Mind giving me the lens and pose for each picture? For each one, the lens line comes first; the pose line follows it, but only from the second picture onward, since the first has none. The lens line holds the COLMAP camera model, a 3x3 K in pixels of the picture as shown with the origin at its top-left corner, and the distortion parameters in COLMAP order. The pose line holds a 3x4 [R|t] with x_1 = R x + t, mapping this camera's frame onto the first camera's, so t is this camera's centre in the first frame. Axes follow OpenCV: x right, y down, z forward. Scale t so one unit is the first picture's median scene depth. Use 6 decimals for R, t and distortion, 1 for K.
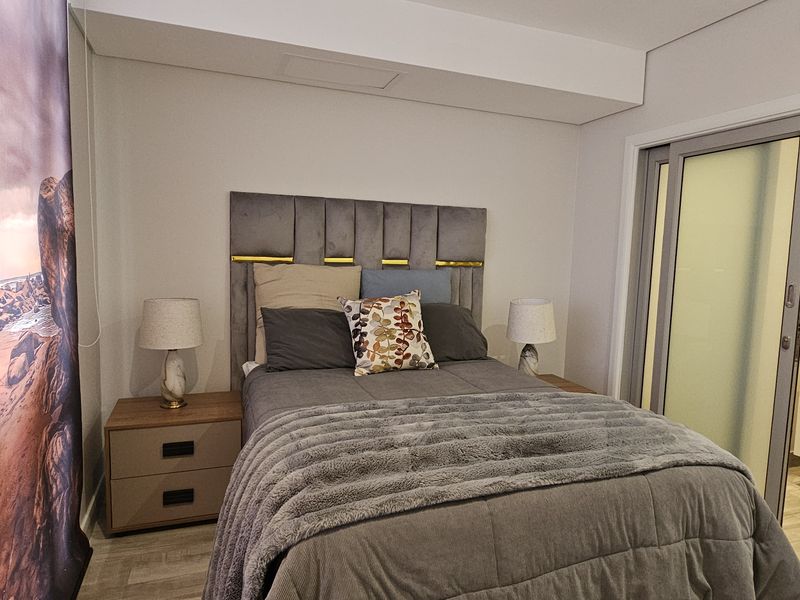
lens RADIAL K [[522.2, 0, 400.1], [0, 522.2, 299.8], [0, 0, 1]] dist [0.002445, -0.007757]
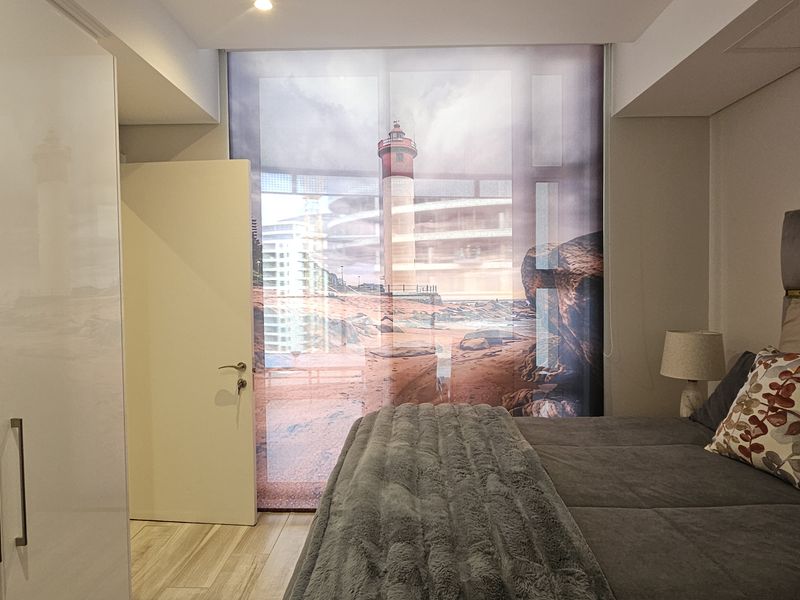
lens RADIAL K [[522.2, 0, 401.4], [0, 522.2, 299.7], [0, 0, 1]] dist [0.002445, -0.007757]
pose [[-0.329051, 0.003452, -0.944306, 0.734941], [-0.097675, 0.994505, 0.037671, -0.048096], [0.939247, 0.104631, -0.326906, 0.794405]]
